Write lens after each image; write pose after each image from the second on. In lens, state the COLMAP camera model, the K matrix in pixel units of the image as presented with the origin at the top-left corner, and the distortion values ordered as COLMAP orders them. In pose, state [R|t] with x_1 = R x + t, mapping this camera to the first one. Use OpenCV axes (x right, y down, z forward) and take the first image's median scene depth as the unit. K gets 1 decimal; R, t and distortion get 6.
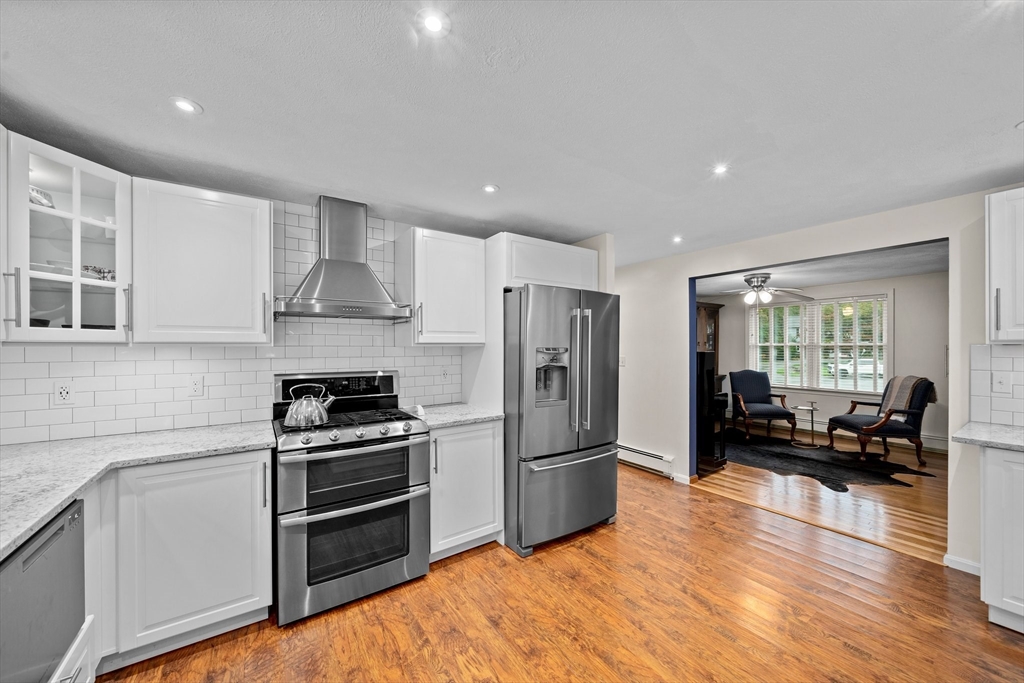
lens RADIAL K [[381.2, 0, 516.7], [0, 381.2, 347.3], [0, 0, 1]] dist [-0.000047, 0.000108]
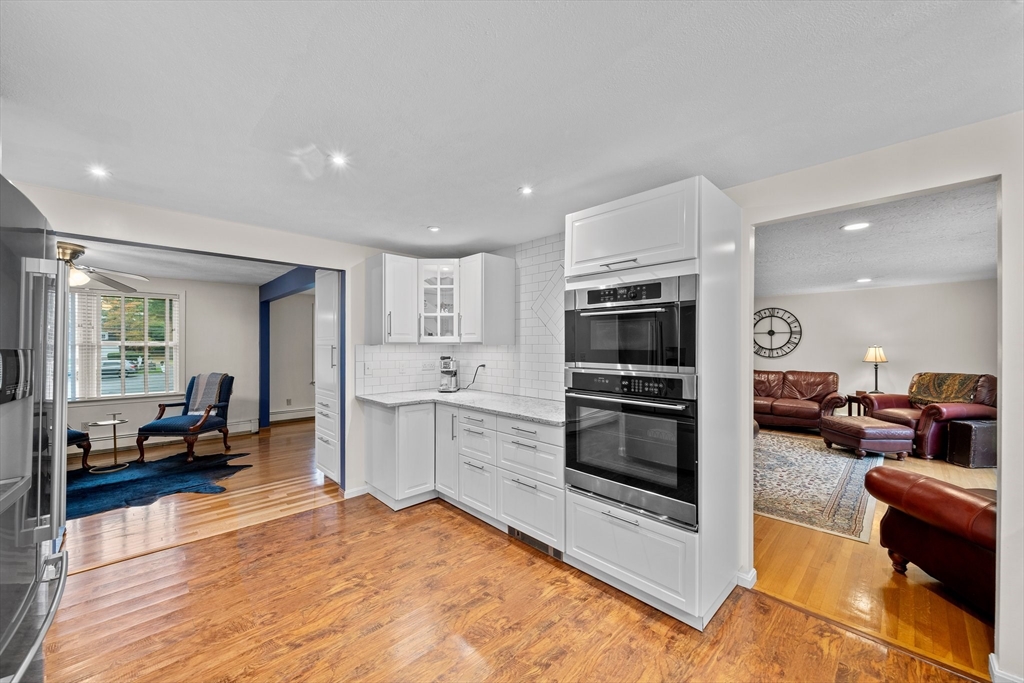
lens RADIAL K [[381.2, 0, 516.6], [0, 381.2, 342.2], [0, 0, 1]] dist [-0.000047, 0.000108]
pose [[-0.164263, 0.014581, 0.986309, -0.199372], [0.002079, 0.999894, -0.014435, 0.002438], [-0.986414, -0.000320, -0.164276, 0.299100]]
